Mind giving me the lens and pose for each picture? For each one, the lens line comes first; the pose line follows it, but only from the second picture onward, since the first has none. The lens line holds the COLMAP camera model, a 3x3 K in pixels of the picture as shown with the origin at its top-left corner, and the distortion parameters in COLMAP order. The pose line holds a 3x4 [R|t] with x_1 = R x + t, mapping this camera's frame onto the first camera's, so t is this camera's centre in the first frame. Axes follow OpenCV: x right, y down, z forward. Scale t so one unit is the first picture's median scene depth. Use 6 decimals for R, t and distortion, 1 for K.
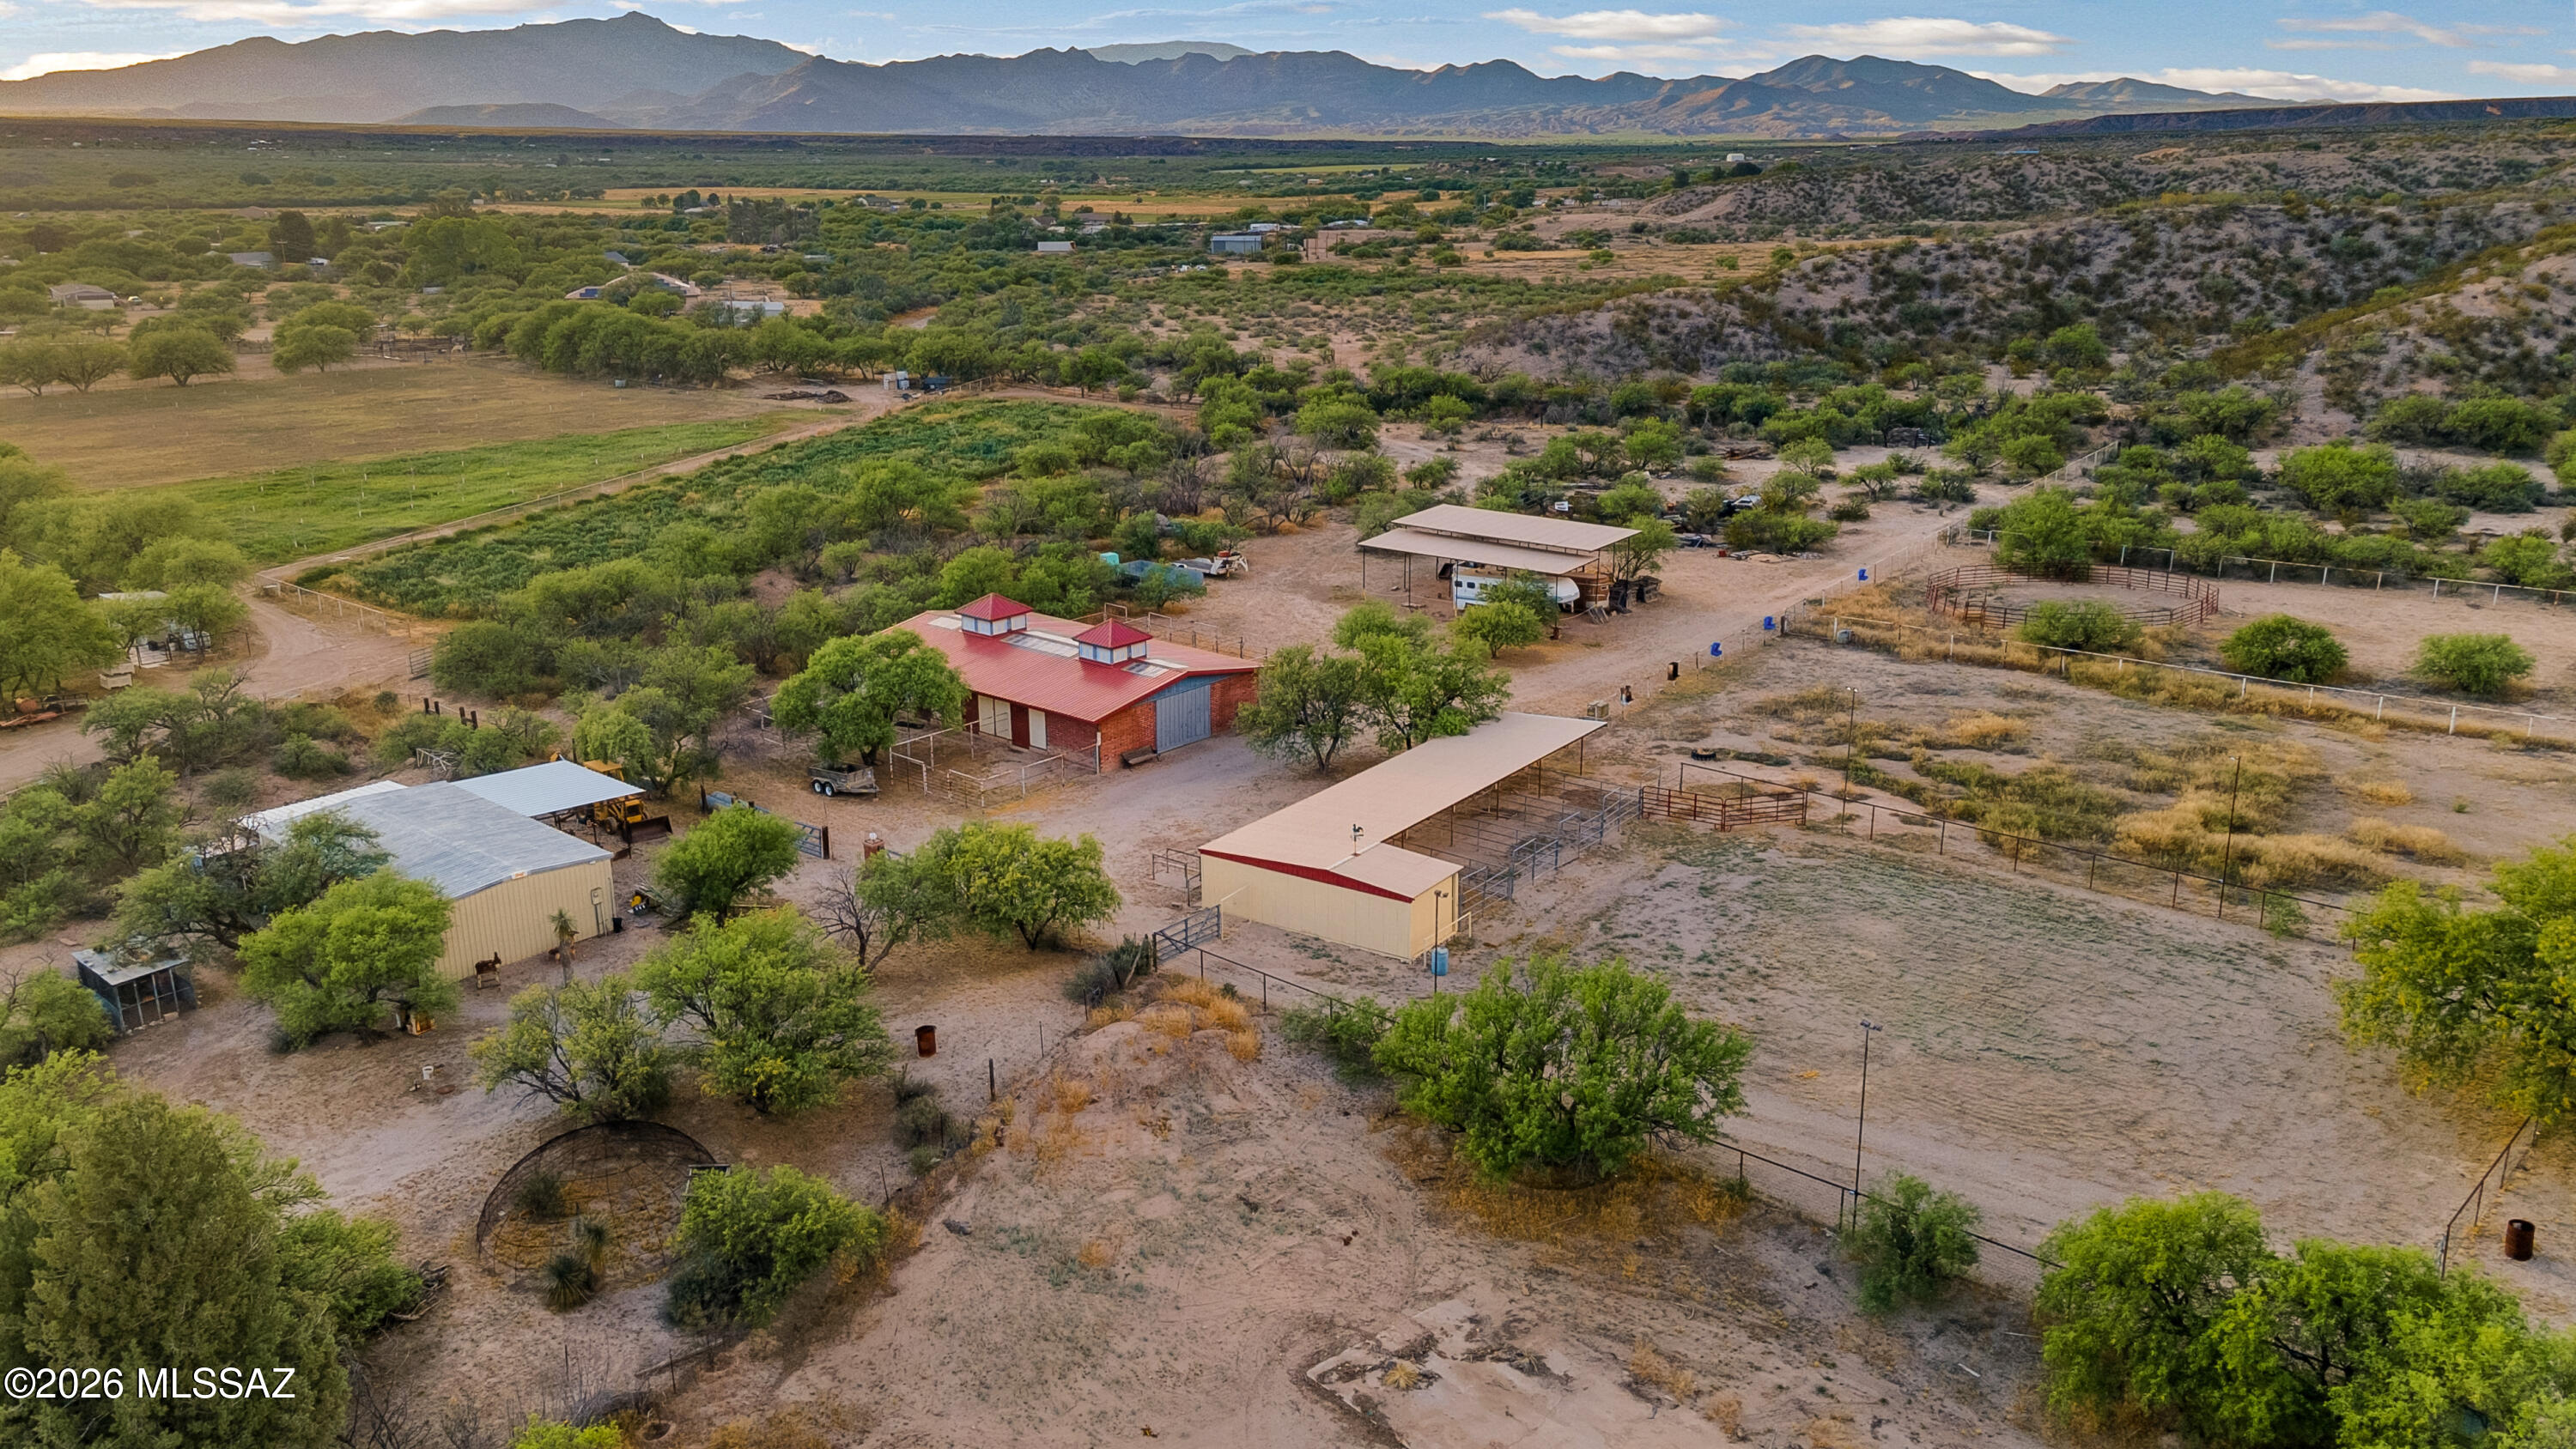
lens RADIAL K [[1975.7, 0, 1280.6], [0, 1975.7, 717.6], [0, 0, 1]] dist [0.029281, 0.022311]
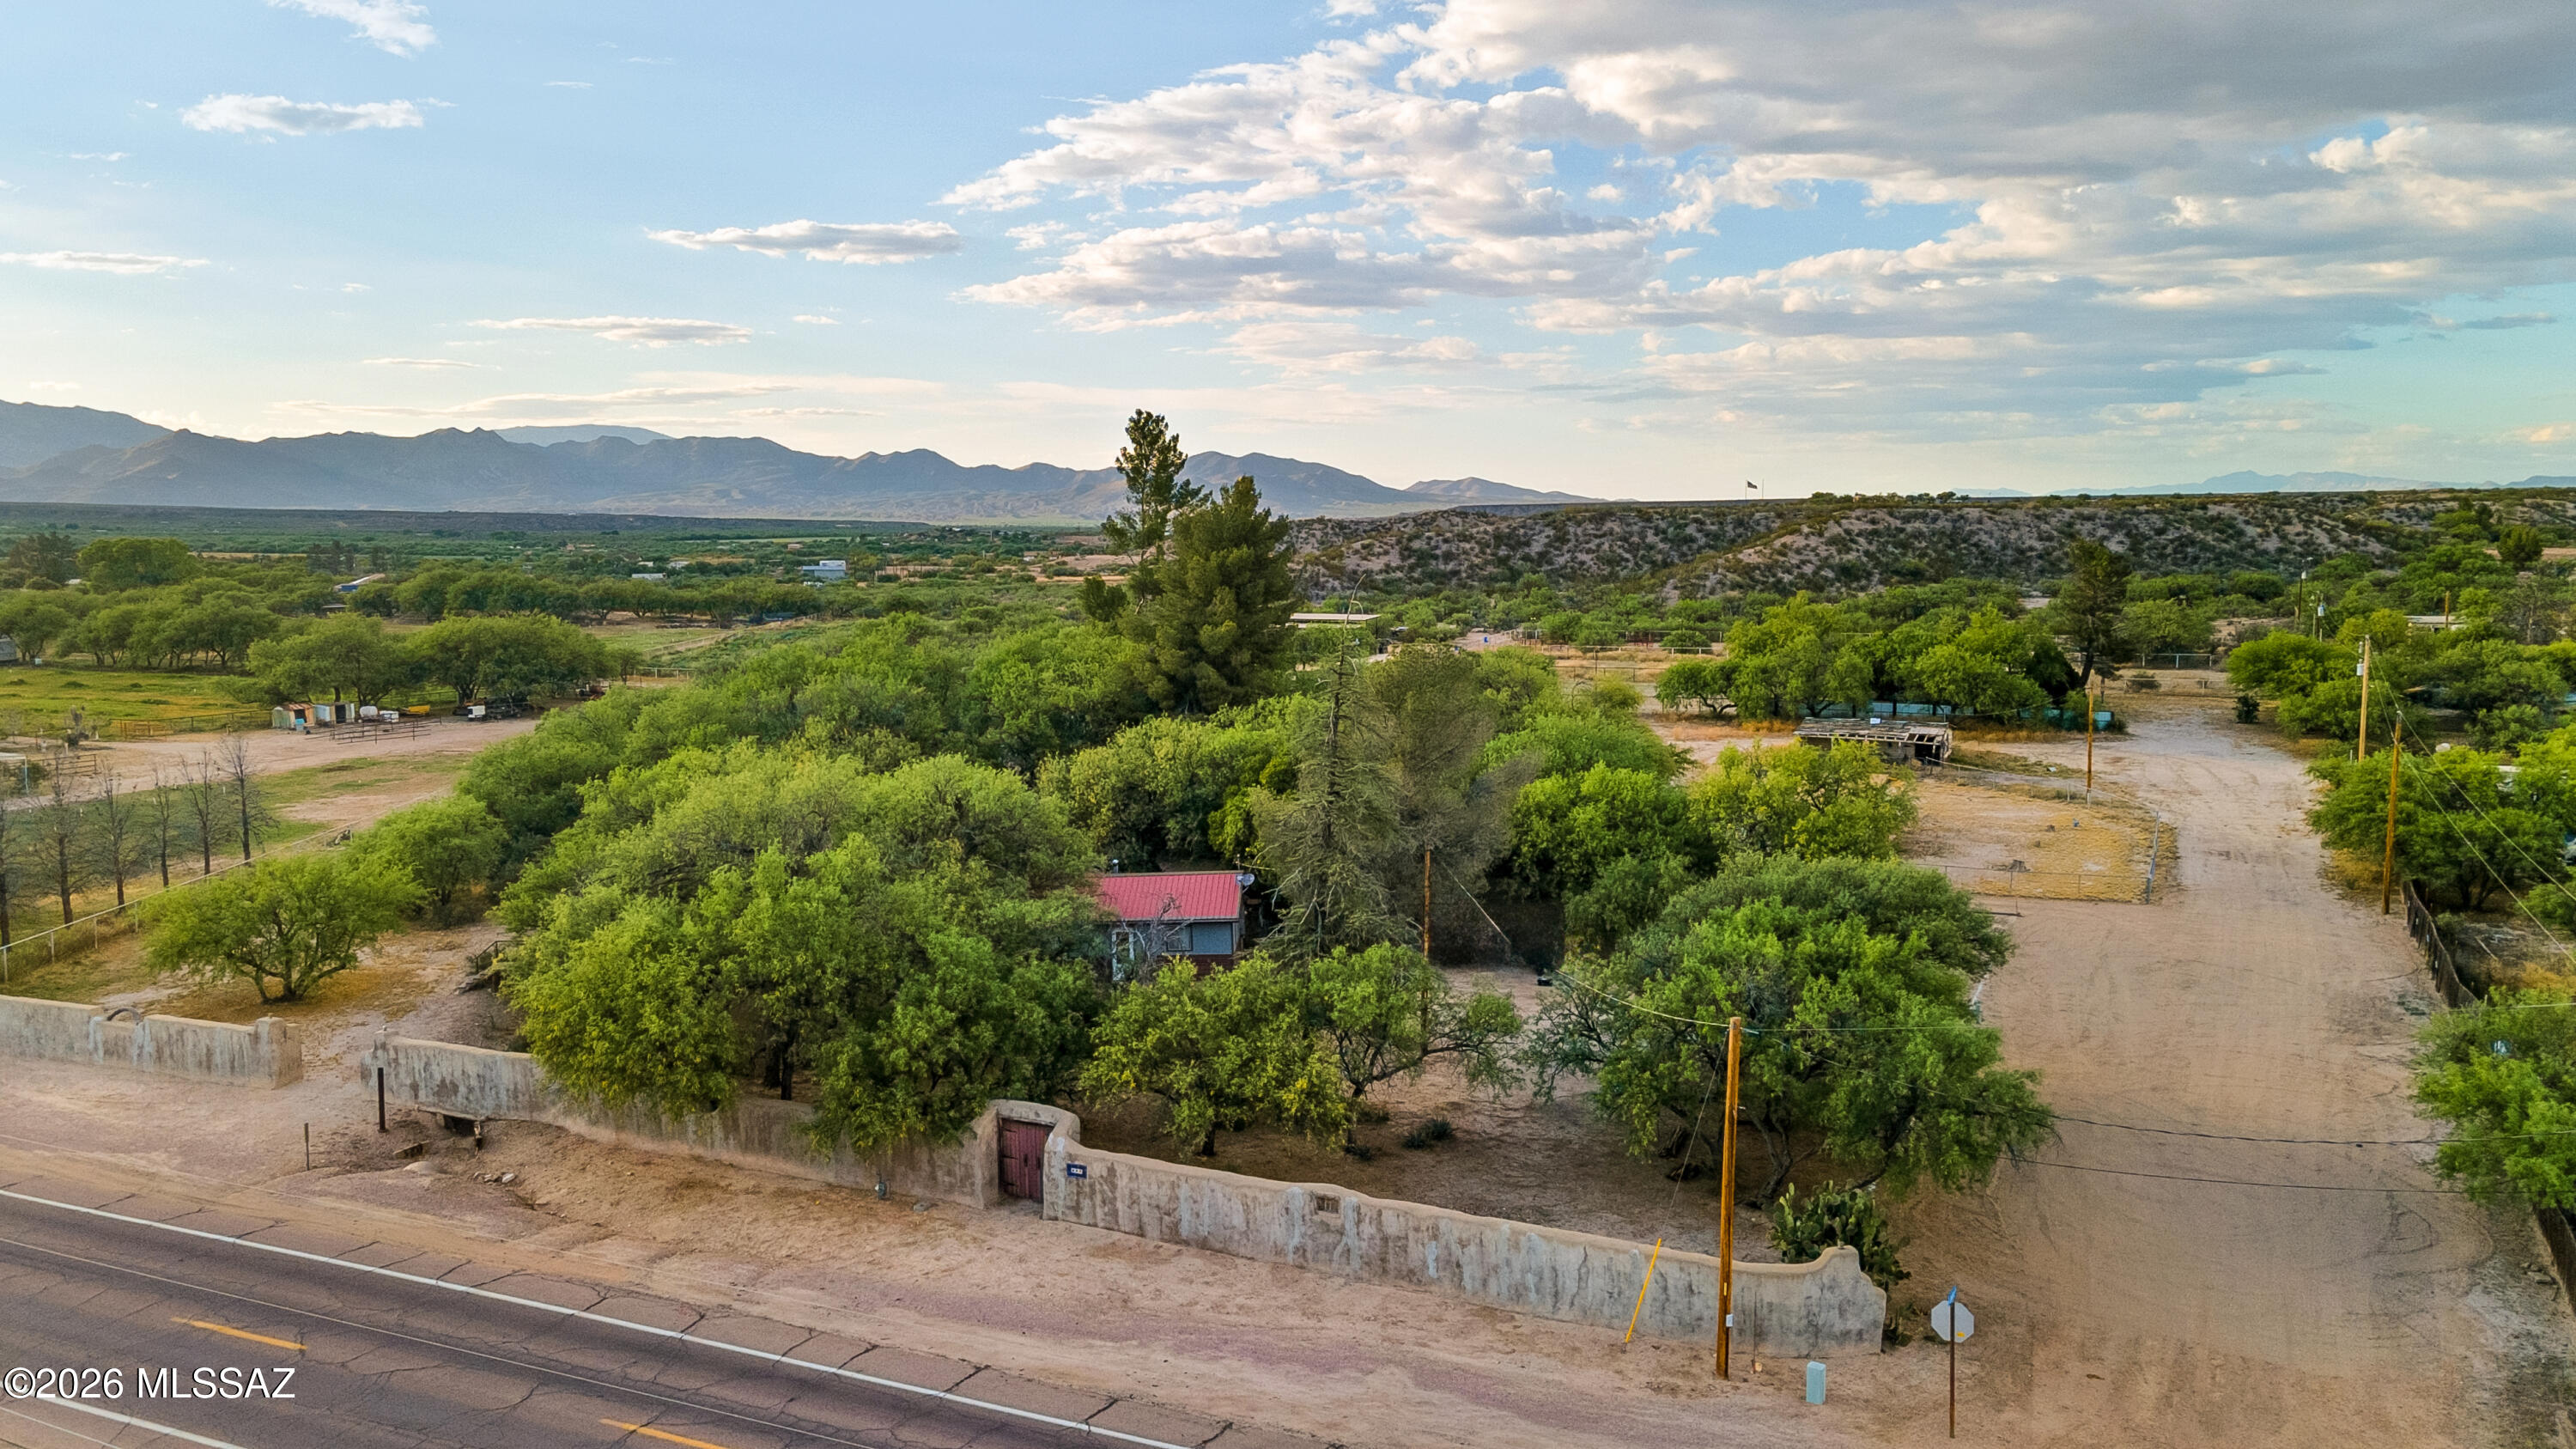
lens RADIAL K [[1976.3, 0, 1294.7], [0, 1976.3, 724.8], [0, 0, 1]] dist [0.029281, 0.022311]
pose [[0.956147, -0.022883, 0.291991, -0.222575], [0.076018, 0.982167, -0.171956, 0.161205], [-0.282849, 0.186612, 0.940836, -0.369267]]
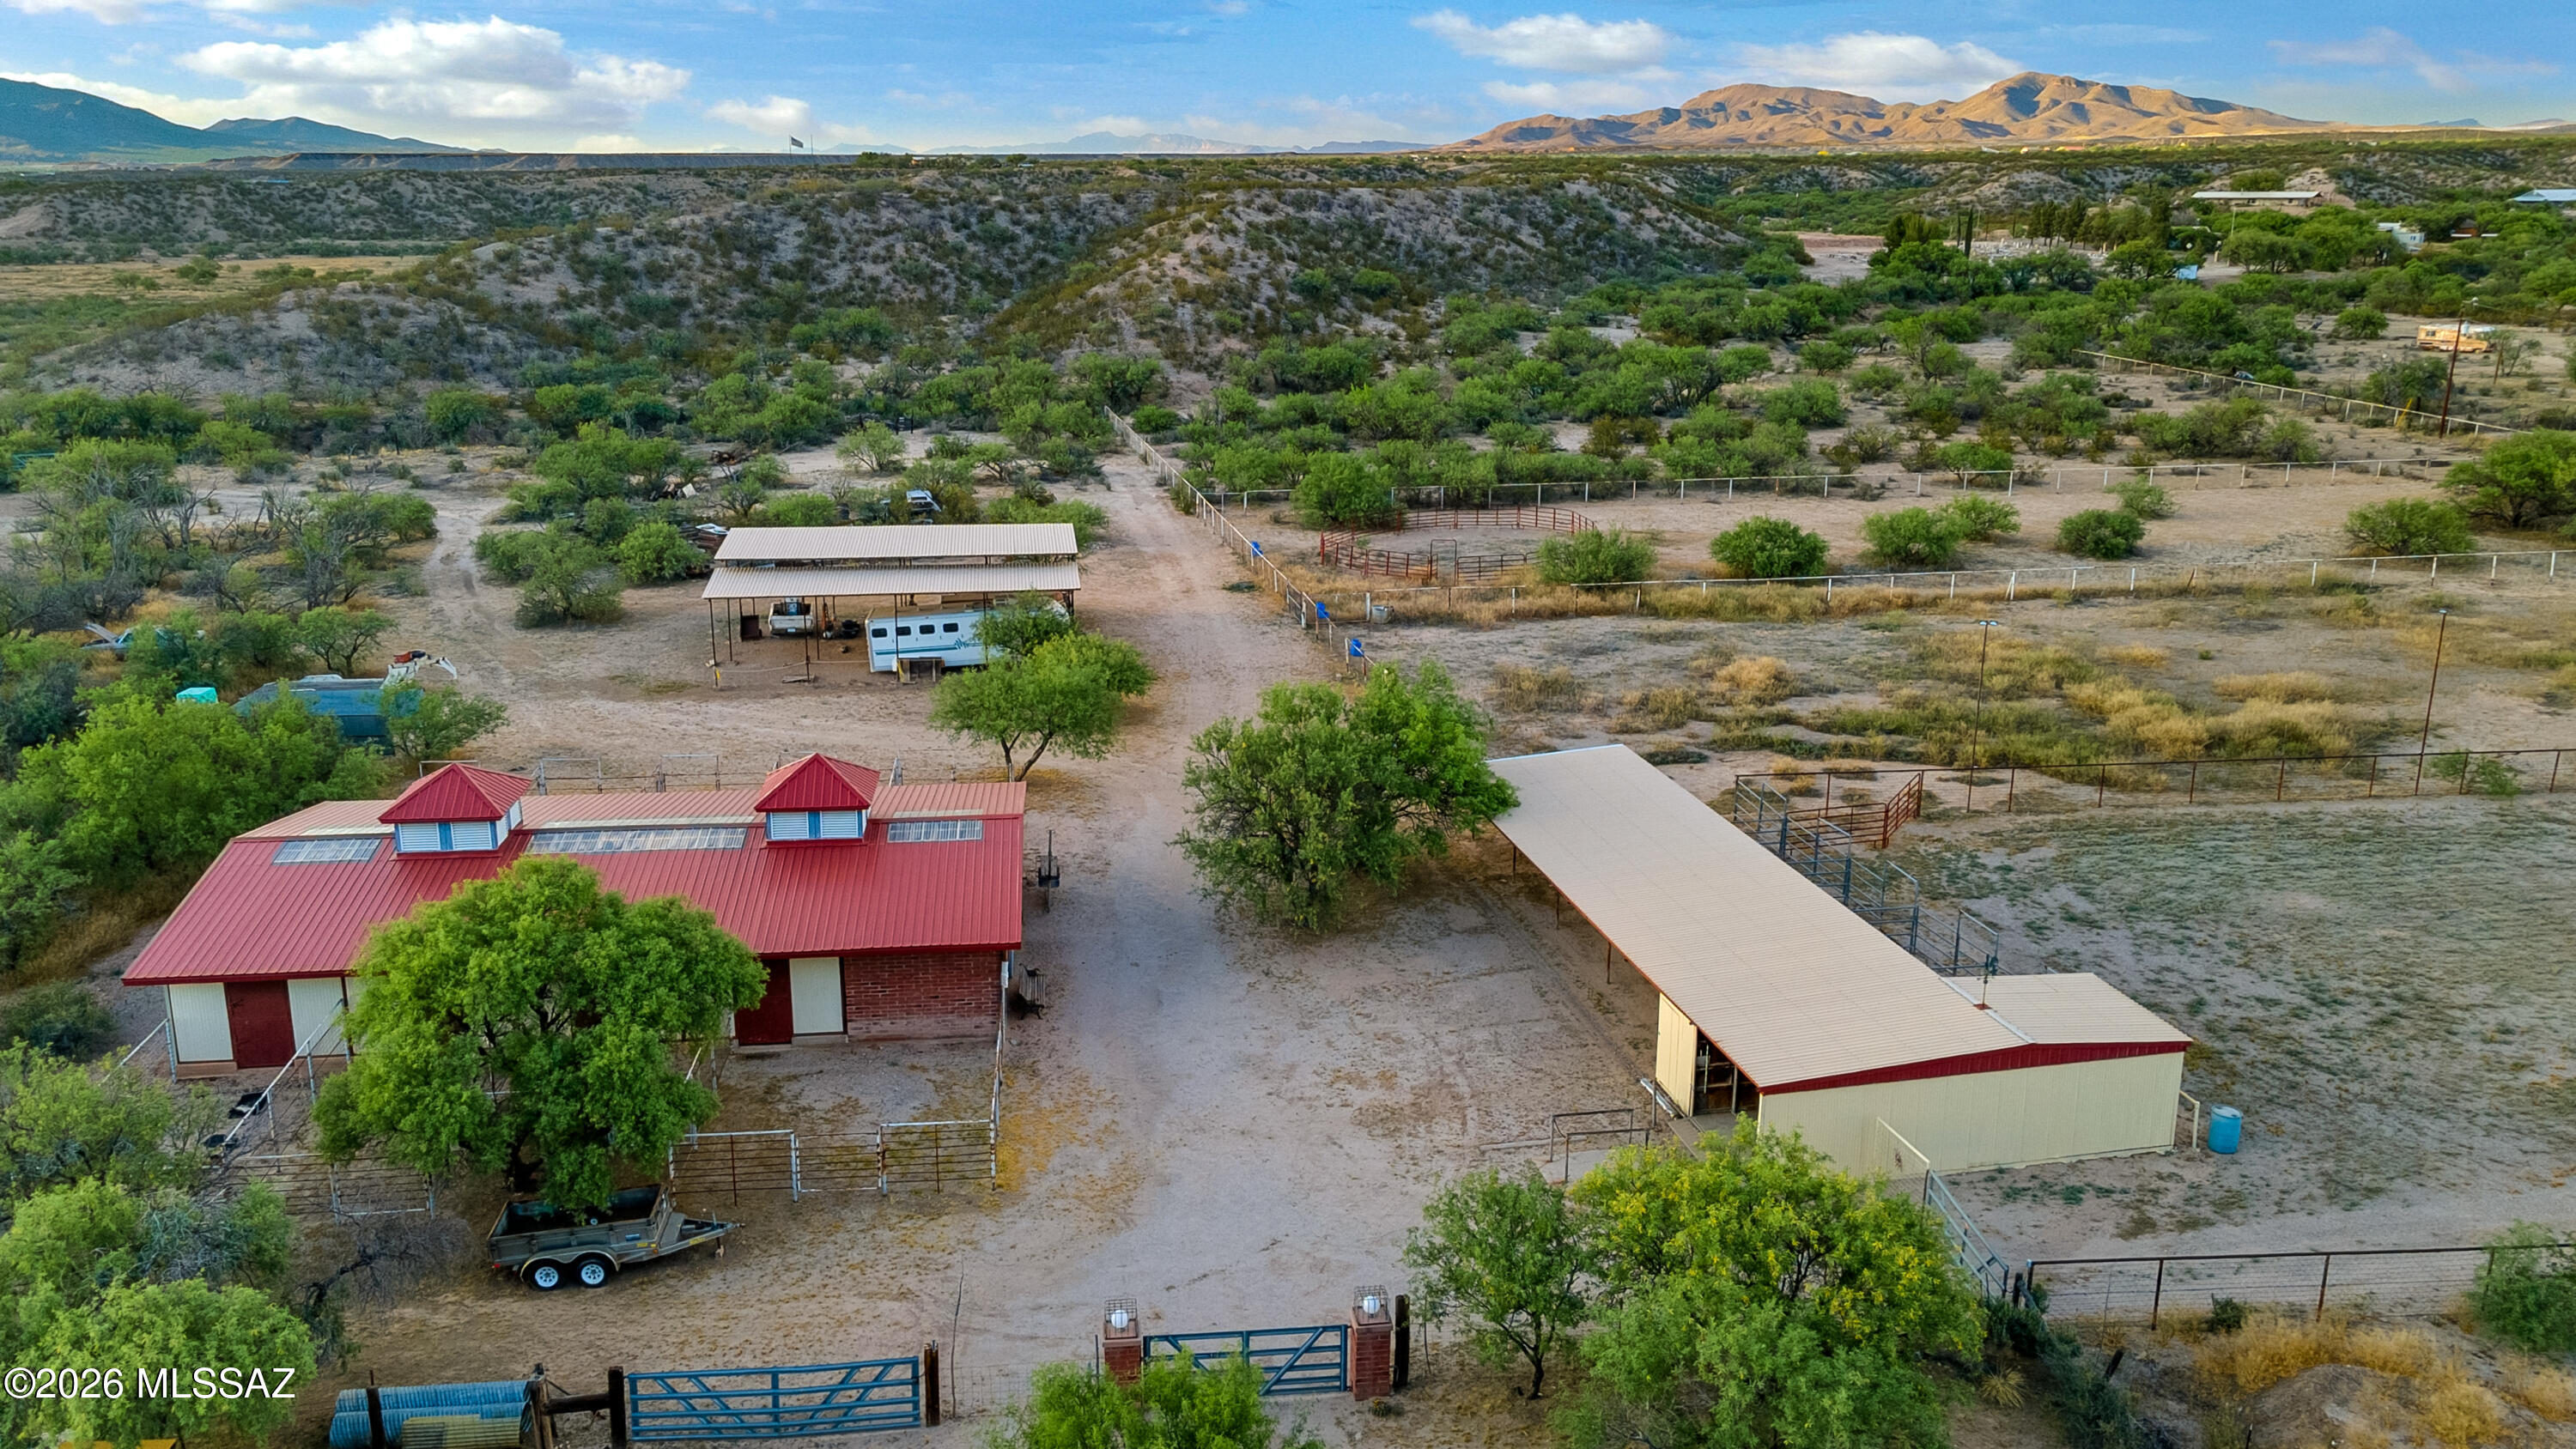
lens RADIAL K [[1975.7, 0, 1280.8], [0, 1975.7, 731.3], [0, 0, 1]] dist [0.029281, 0.022311]
pose [[0.672351, -0.189294, 0.715620, -0.146344], [0.200347, 0.977203, 0.070253, -0.026651], [-0.712604, 0.096138, 0.694948, 0.215280]]
